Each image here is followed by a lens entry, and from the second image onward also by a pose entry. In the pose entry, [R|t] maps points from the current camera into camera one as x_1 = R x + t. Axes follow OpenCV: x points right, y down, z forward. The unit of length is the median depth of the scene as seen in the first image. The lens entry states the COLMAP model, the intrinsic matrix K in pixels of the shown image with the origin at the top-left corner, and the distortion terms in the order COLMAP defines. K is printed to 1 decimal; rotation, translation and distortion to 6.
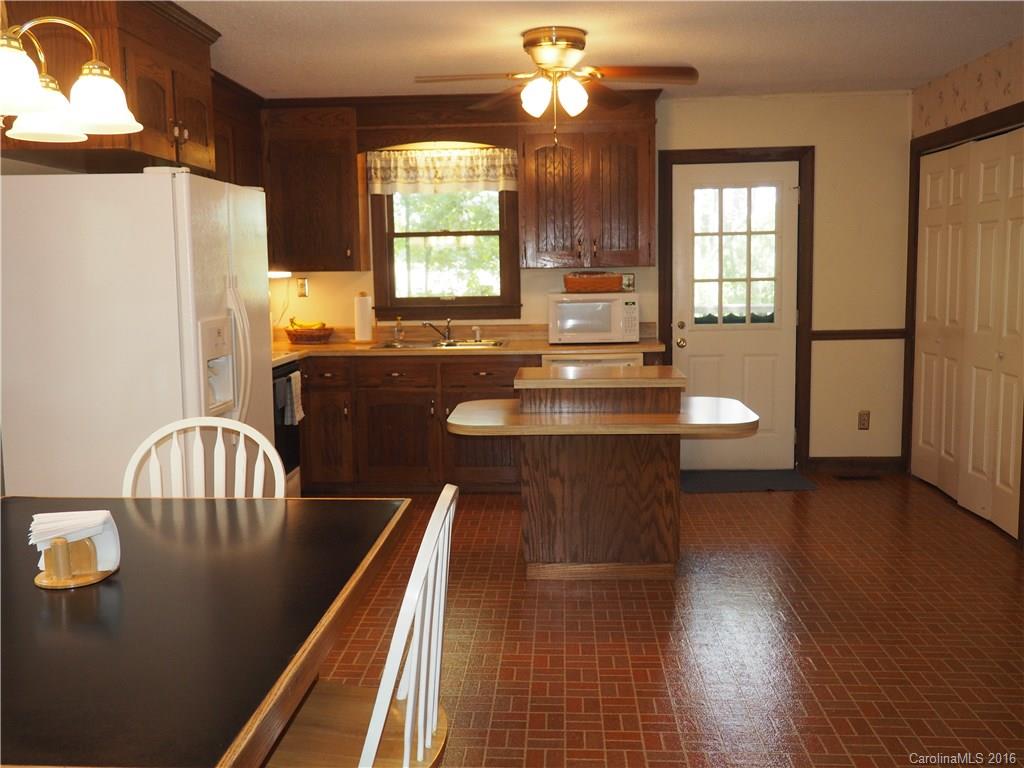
lens RADIAL K [[971.4, 0, 512.0], [0, 971.4, 384.0], [0, 0, 1]] dist [0.001646, -0.000706]
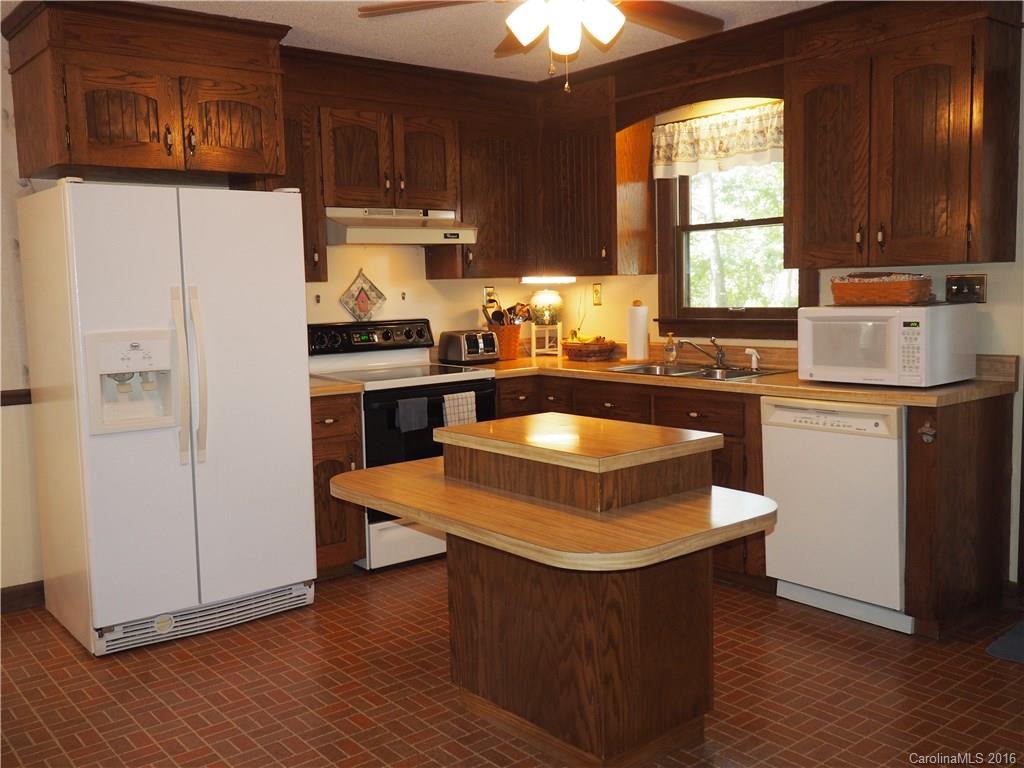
lens RADIAL K [[971.4, 0, 512.0], [0, 971.4, 384.0], [0, 0, 1]] dist [0.001646, -0.000706]
pose [[0.660380, 0.074178, -0.747259, 0.409006], [-0.071926, 0.996782, 0.035384, -0.047724], [0.747479, 0.030381, 0.663591, 0.396126]]
